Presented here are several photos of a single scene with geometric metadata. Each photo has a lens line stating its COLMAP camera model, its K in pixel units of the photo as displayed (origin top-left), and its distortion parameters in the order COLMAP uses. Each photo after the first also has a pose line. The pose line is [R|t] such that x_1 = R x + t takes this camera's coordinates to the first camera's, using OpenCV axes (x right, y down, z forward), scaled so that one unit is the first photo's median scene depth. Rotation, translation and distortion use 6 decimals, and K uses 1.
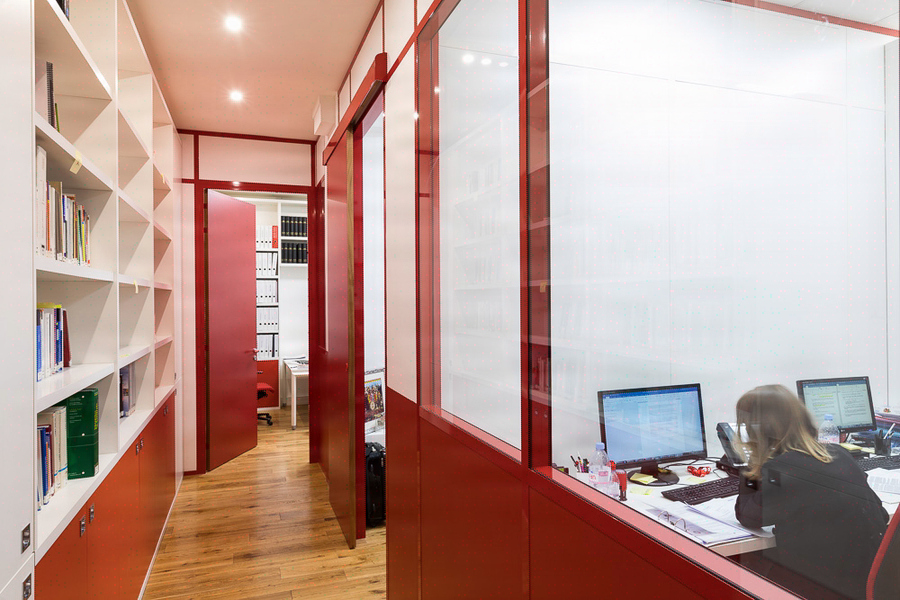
lens RADIAL K [[574.0, 0, 449.8], [0, 574.0, 300.4], [0, 0, 1]] dist [-0.002056, -0.000076]
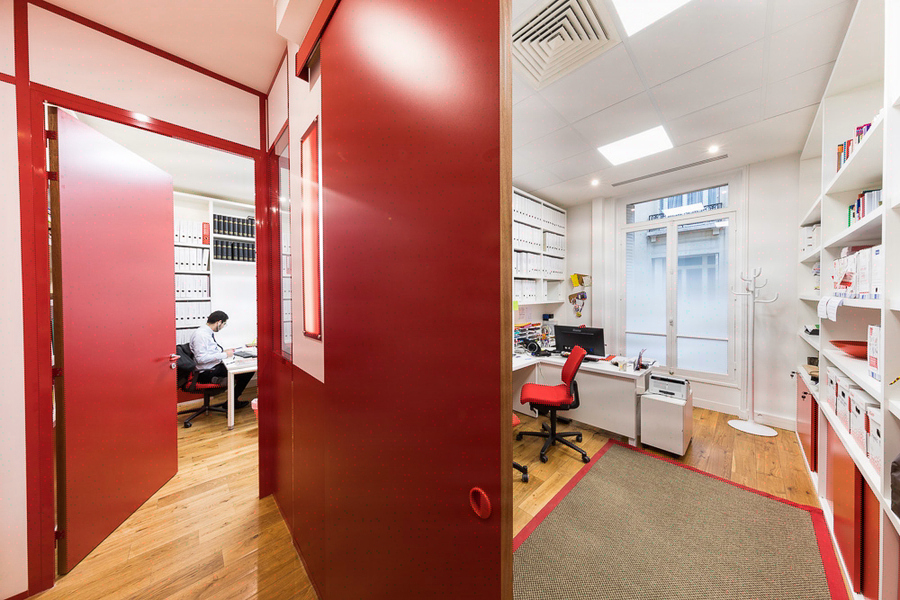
lens RADIAL K [[280.8, 0, 452.0], [0, 280.8, 299.4], [0, 0, 1]] dist [0.001083, 0.000059]
pose [[0.914344, -0.001062, 0.404937, -0.104225], [-0.002880, 0.999954, 0.009124, 0.002426], [-0.404928, -0.009509, 0.914299, 0.355358]]
